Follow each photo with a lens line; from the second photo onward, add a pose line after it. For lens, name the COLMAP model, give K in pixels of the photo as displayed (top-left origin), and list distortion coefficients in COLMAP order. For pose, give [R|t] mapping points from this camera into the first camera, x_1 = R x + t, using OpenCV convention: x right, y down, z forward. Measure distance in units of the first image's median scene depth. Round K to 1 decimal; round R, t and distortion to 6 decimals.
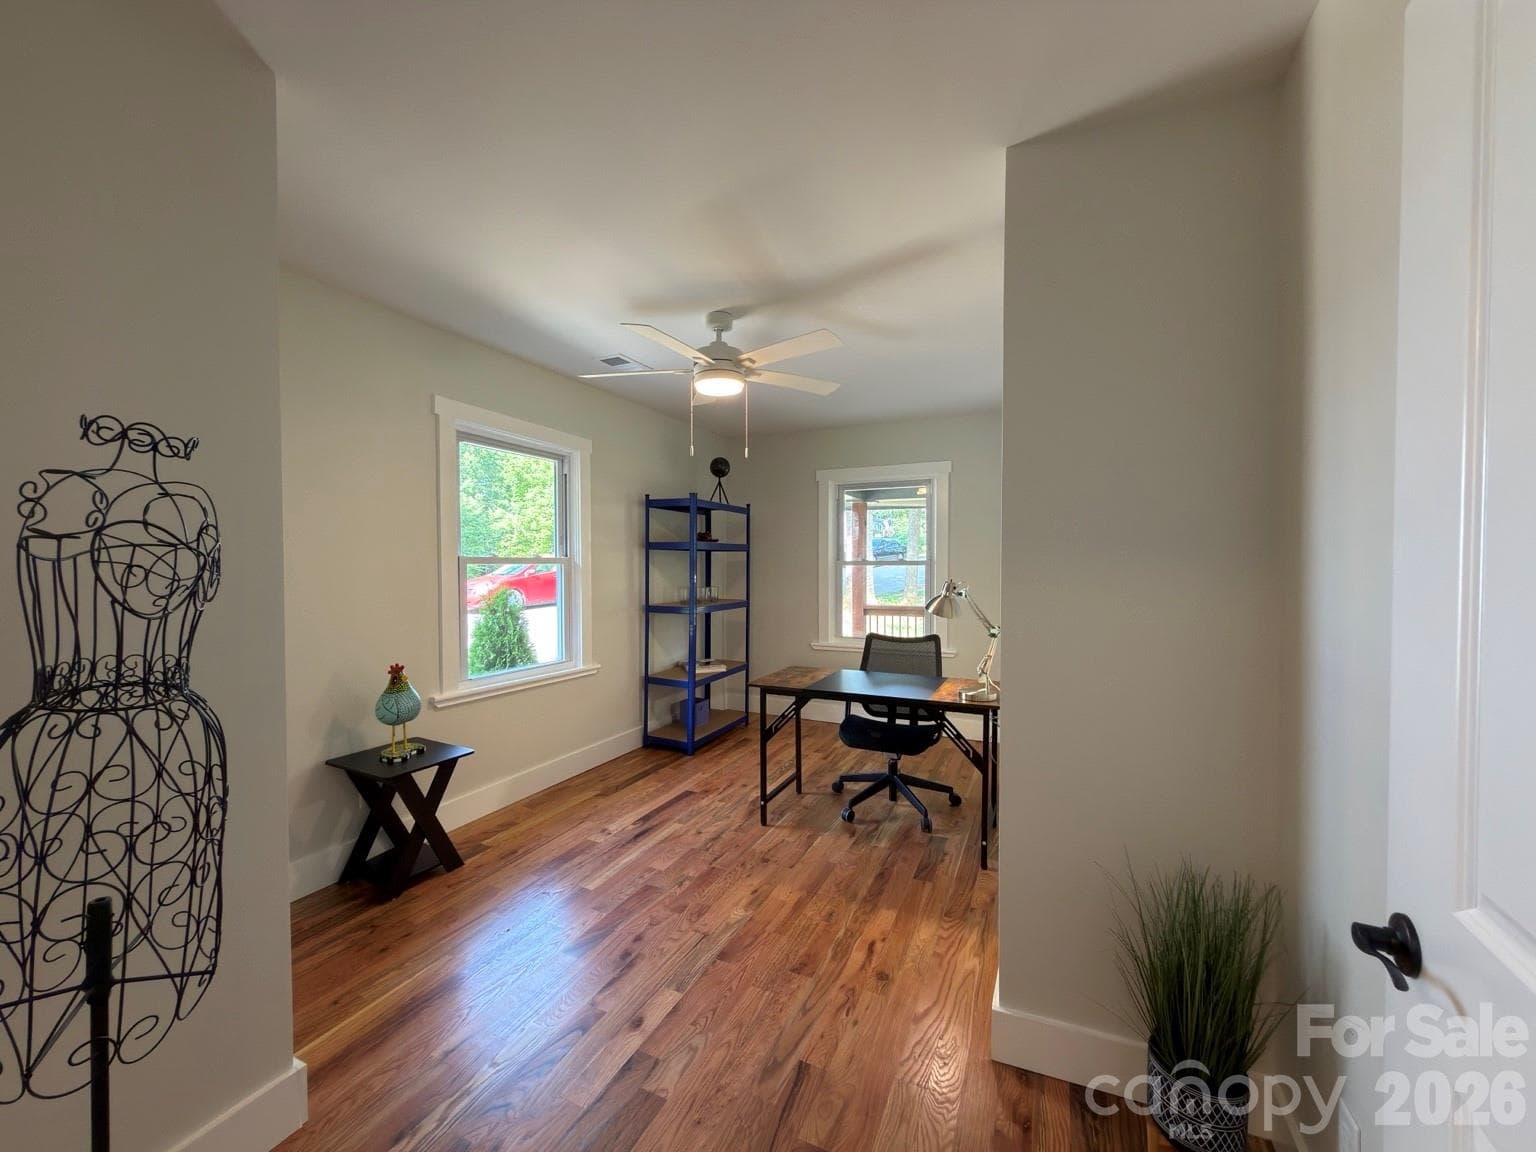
lens RADIAL K [[621.5, 0, 760.7], [0, 621.5, 572.5], [0, 0, 1]] dist [-0.001460, -0.000033]
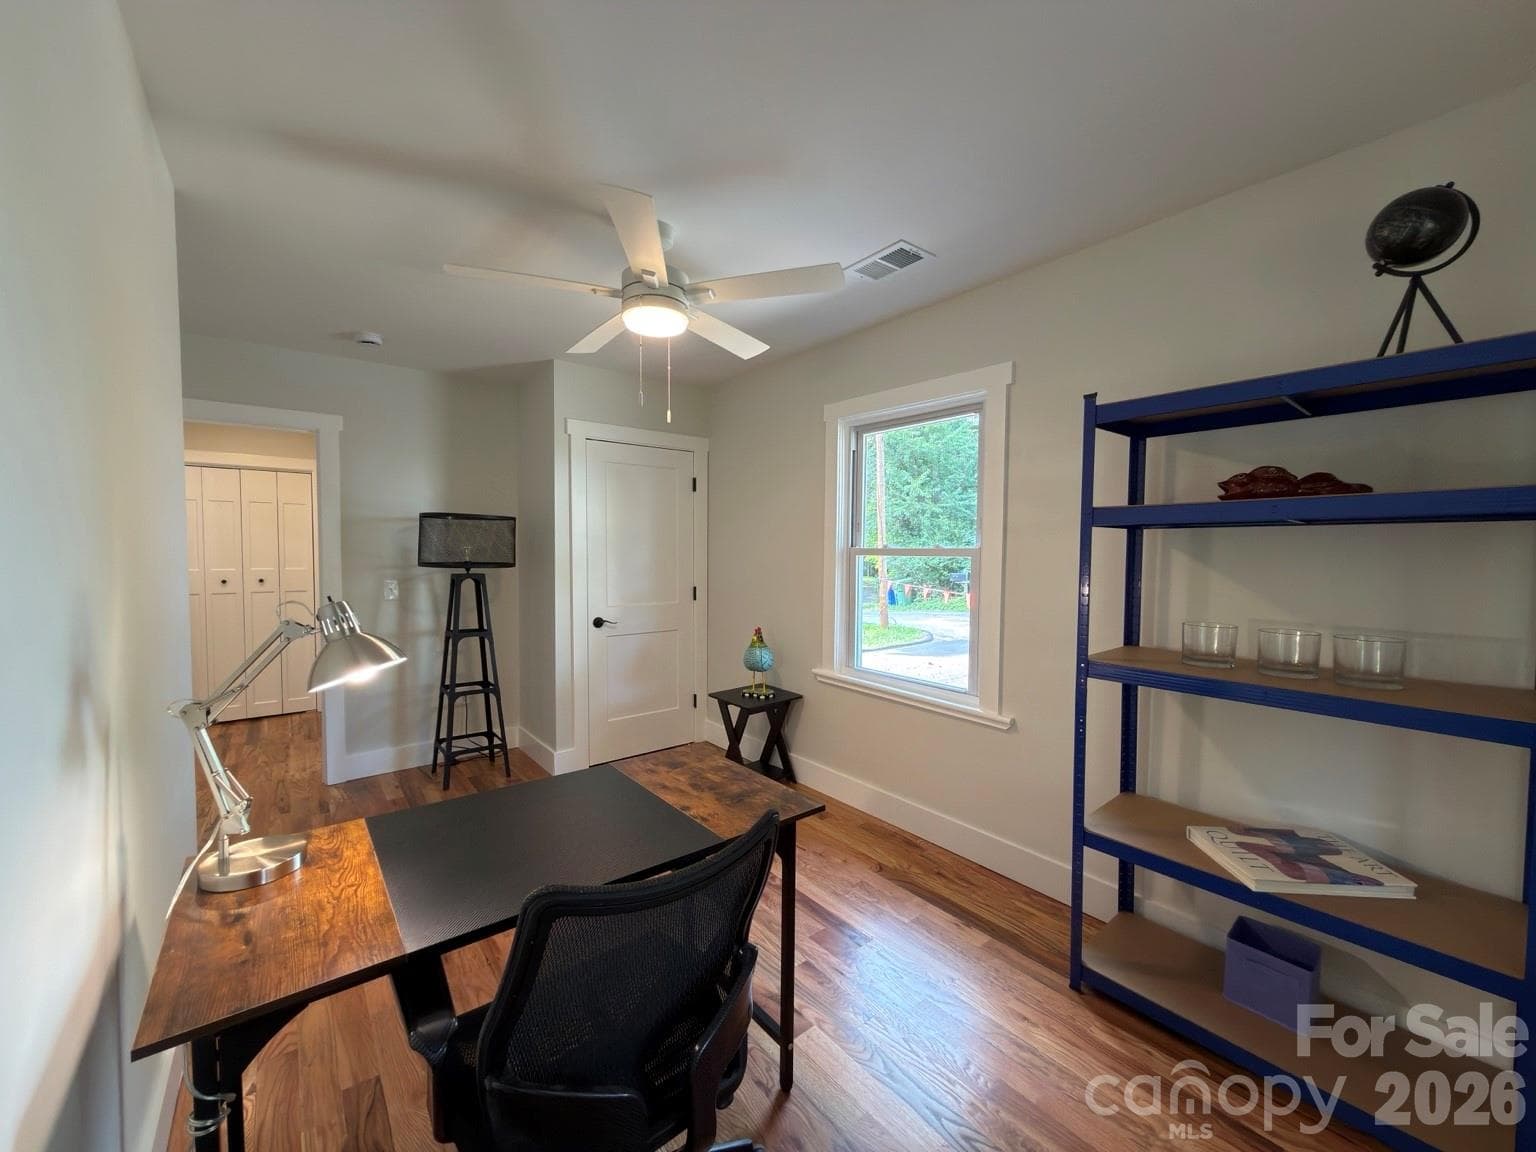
lens RADIAL K [[621.5, 0, 763.2], [0, 621.5, 573.6], [0, 0, 1]] dist [-0.001460, -0.000033]
pose [[-0.472645, 0.031278, -0.880698, 0.424308], [-0.017516, 0.998839, 0.044874, -0.022437], [0.881079, 0.036636, -0.471548, 1.131296]]
